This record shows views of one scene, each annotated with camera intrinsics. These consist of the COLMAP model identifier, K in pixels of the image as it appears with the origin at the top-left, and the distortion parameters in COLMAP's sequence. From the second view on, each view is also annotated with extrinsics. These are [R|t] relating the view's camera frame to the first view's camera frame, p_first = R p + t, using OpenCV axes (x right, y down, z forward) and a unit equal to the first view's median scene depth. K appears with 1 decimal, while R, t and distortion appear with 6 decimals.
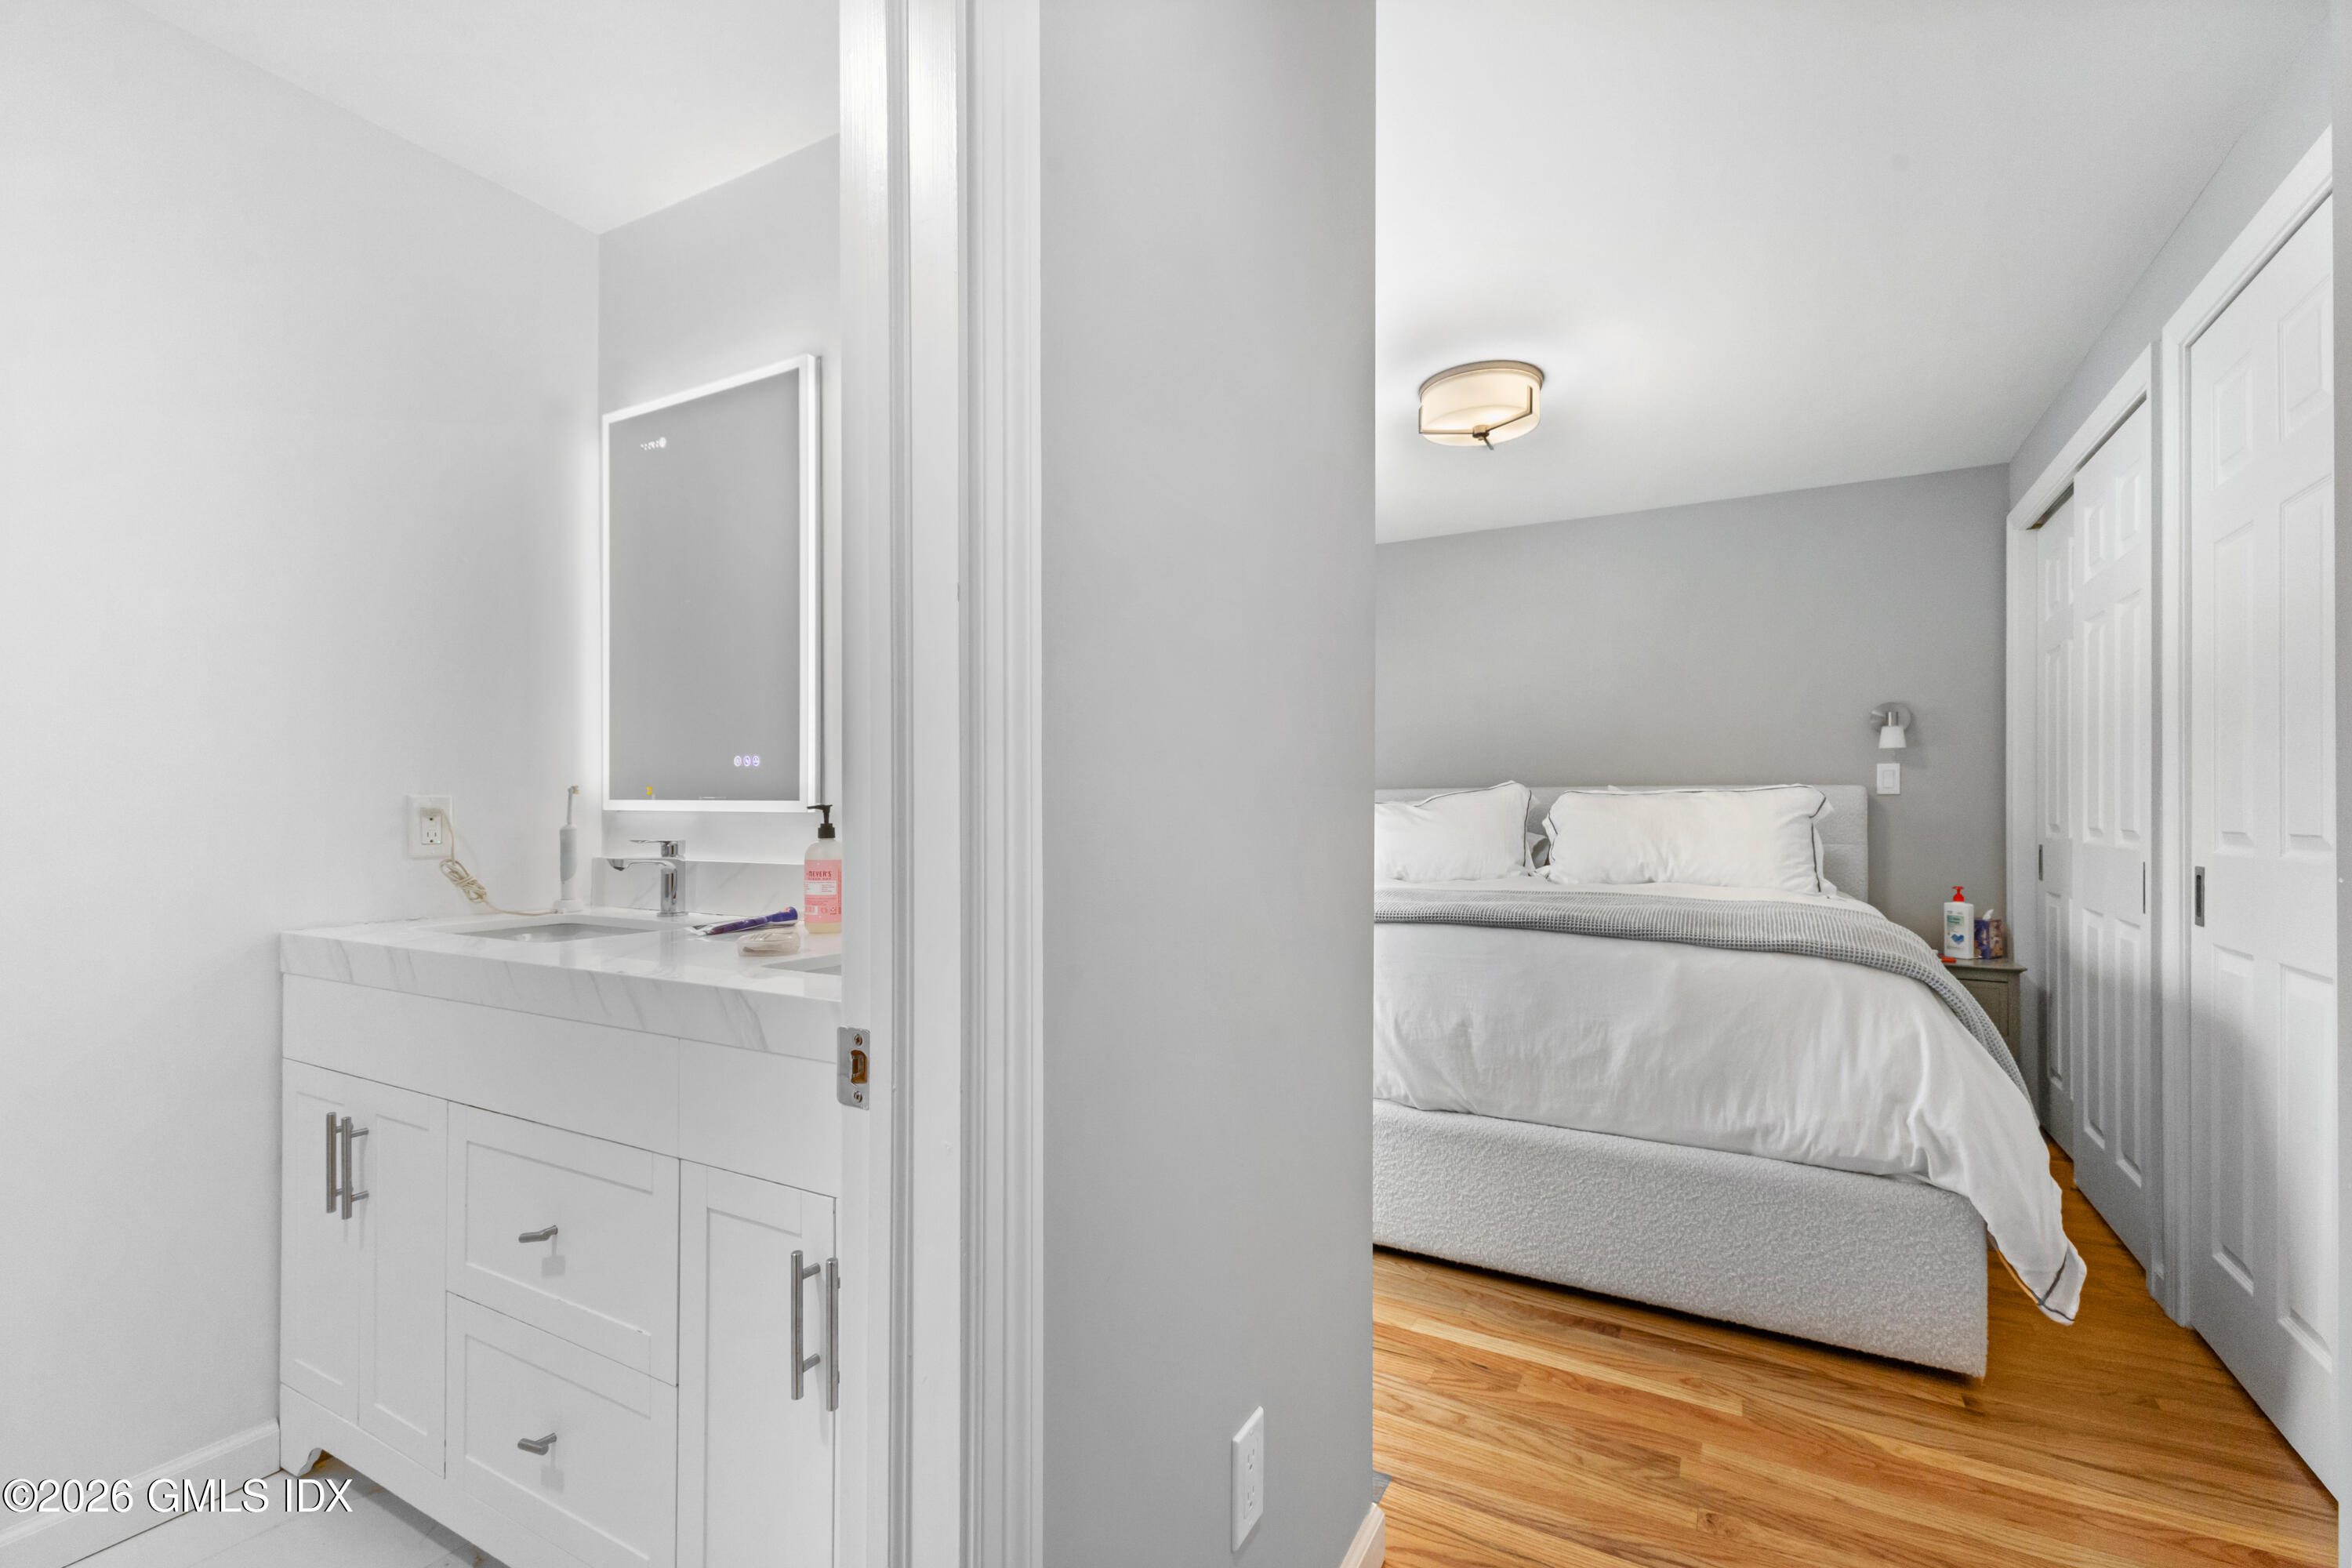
lens RADIAL K [[1042.4, 0, 1175.6], [0, 1042.4, 811.9], [0, 0, 1]] dist [0.000267, 0.000035]
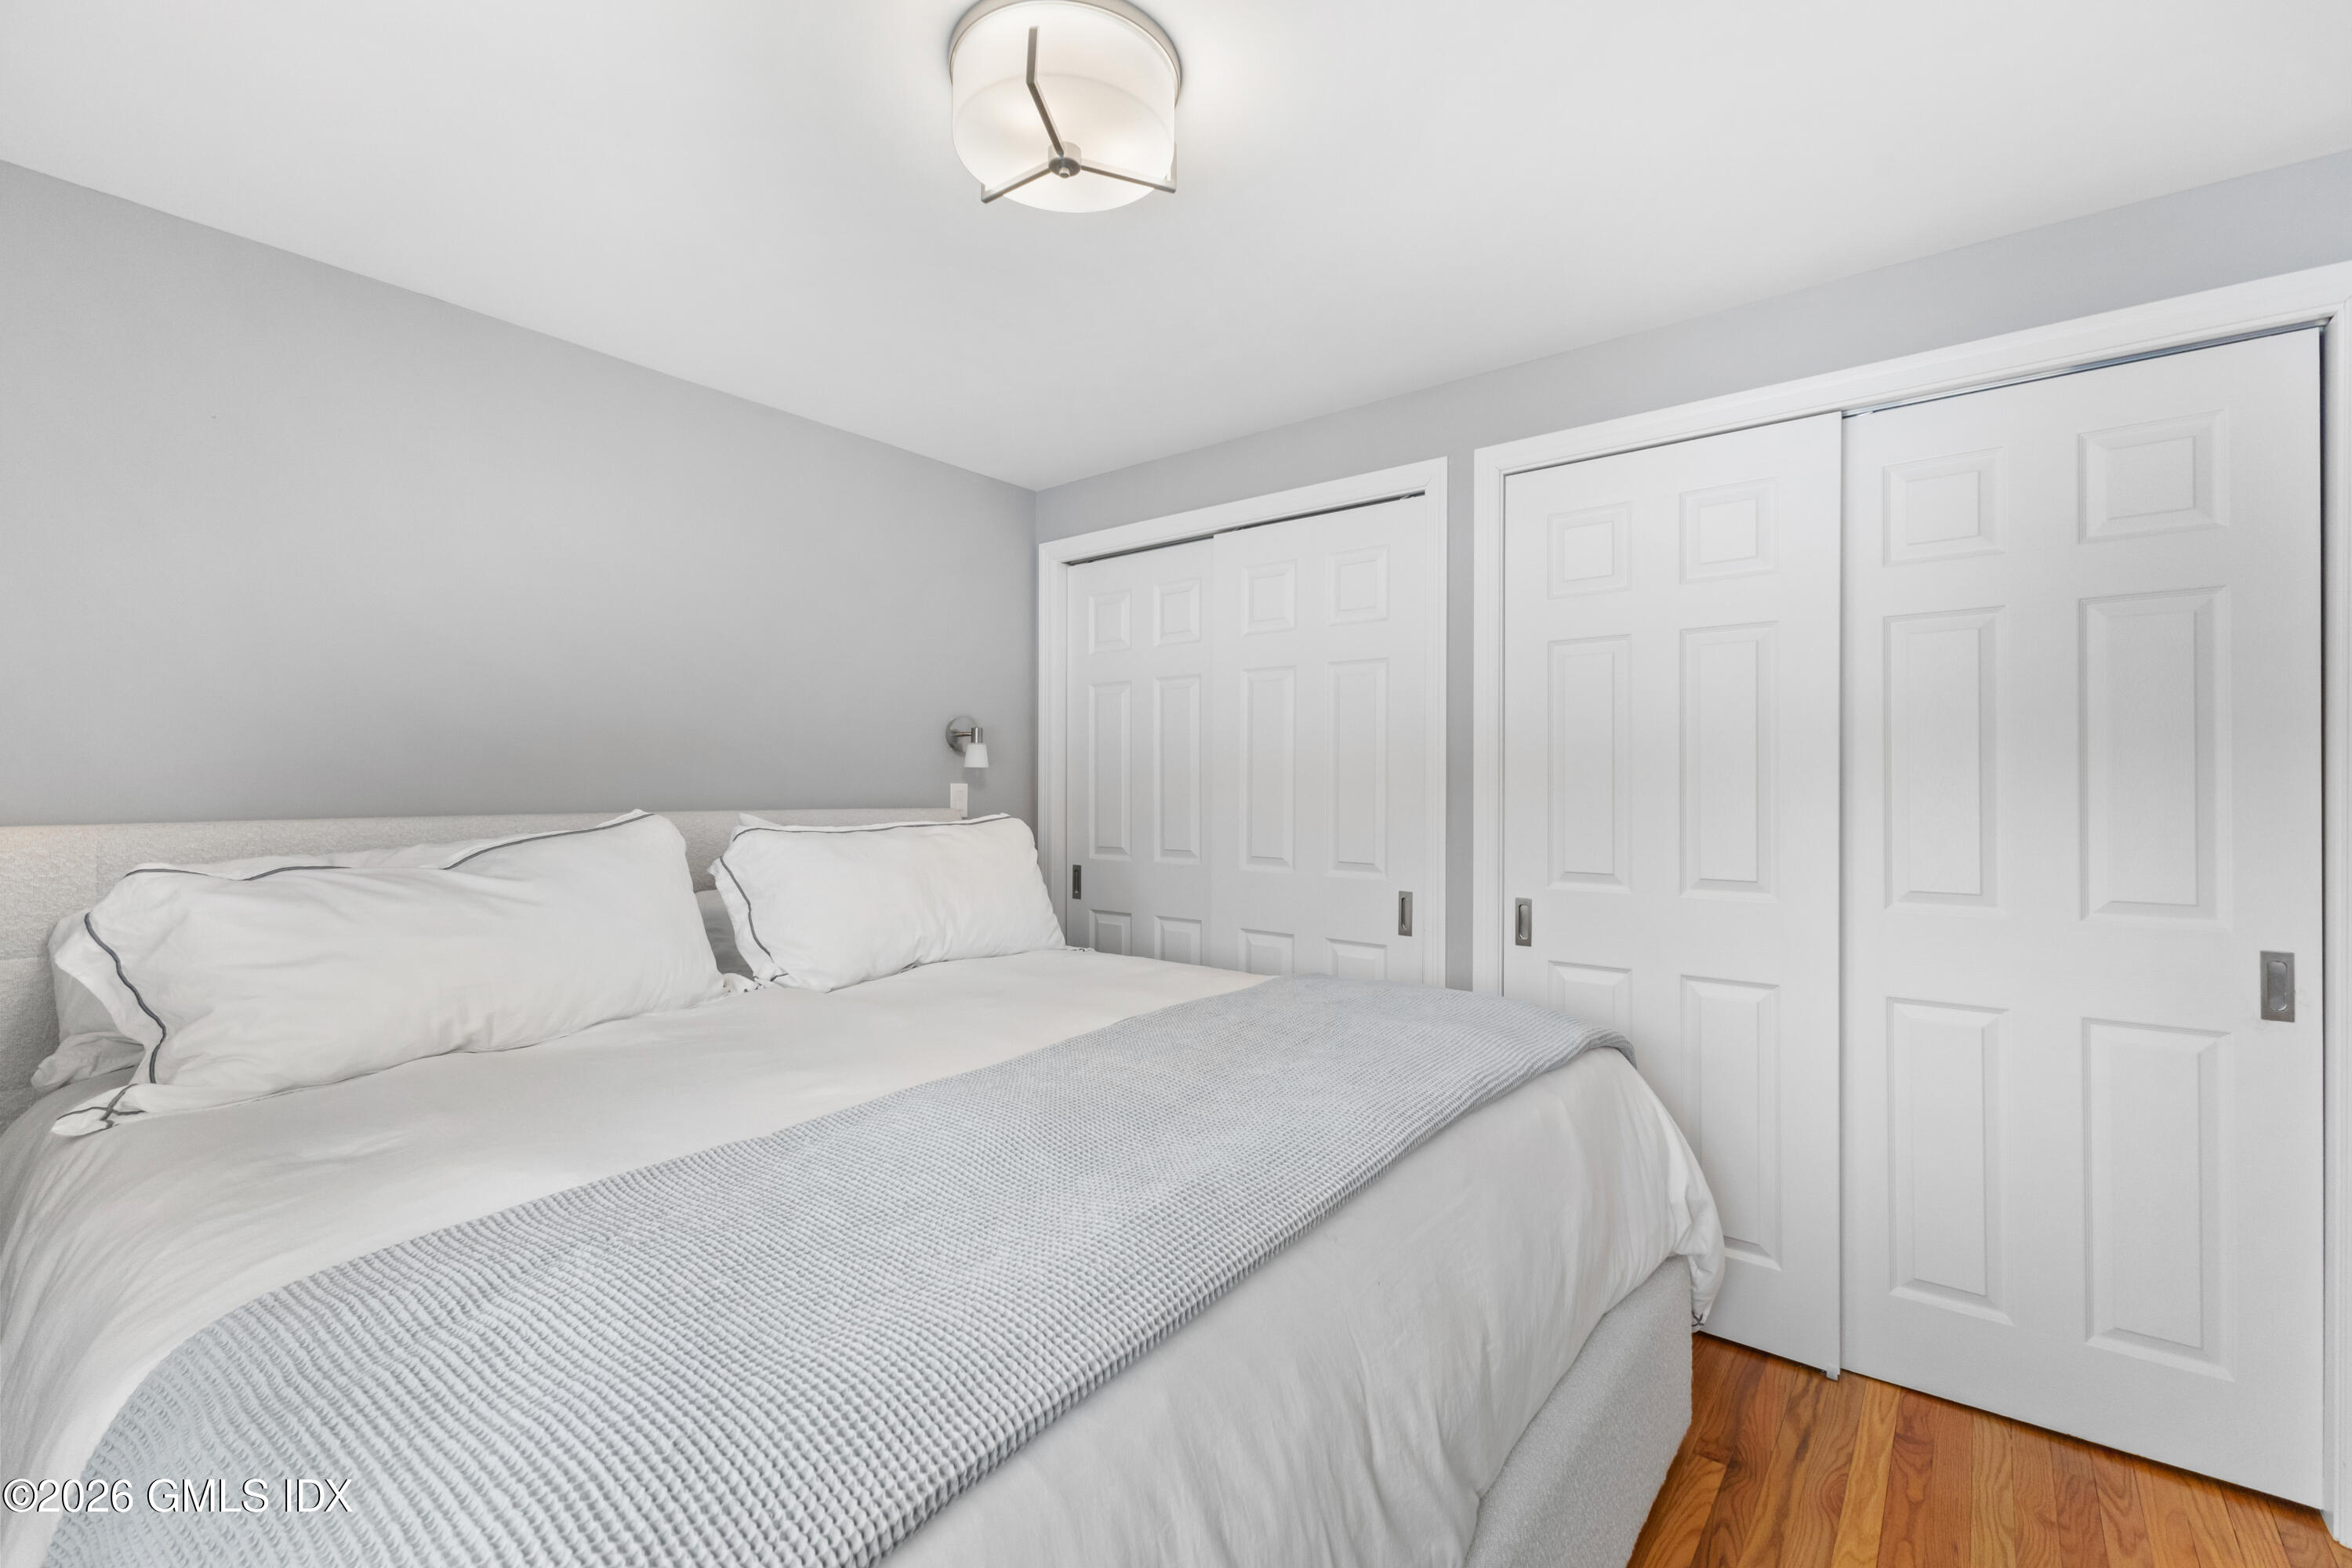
lens RADIAL K [[1015.8, 0, 1176.0], [0, 1015.8, 784.0], [0, 0, 1]] dist [0.000407, 0.000099]
pose [[0.156578, 0.009635, 0.987619, -0.258820], [-0.006370, 0.999941, -0.008746, -0.067144], [-0.987645, -0.004921, 0.156630, 1.155326]]
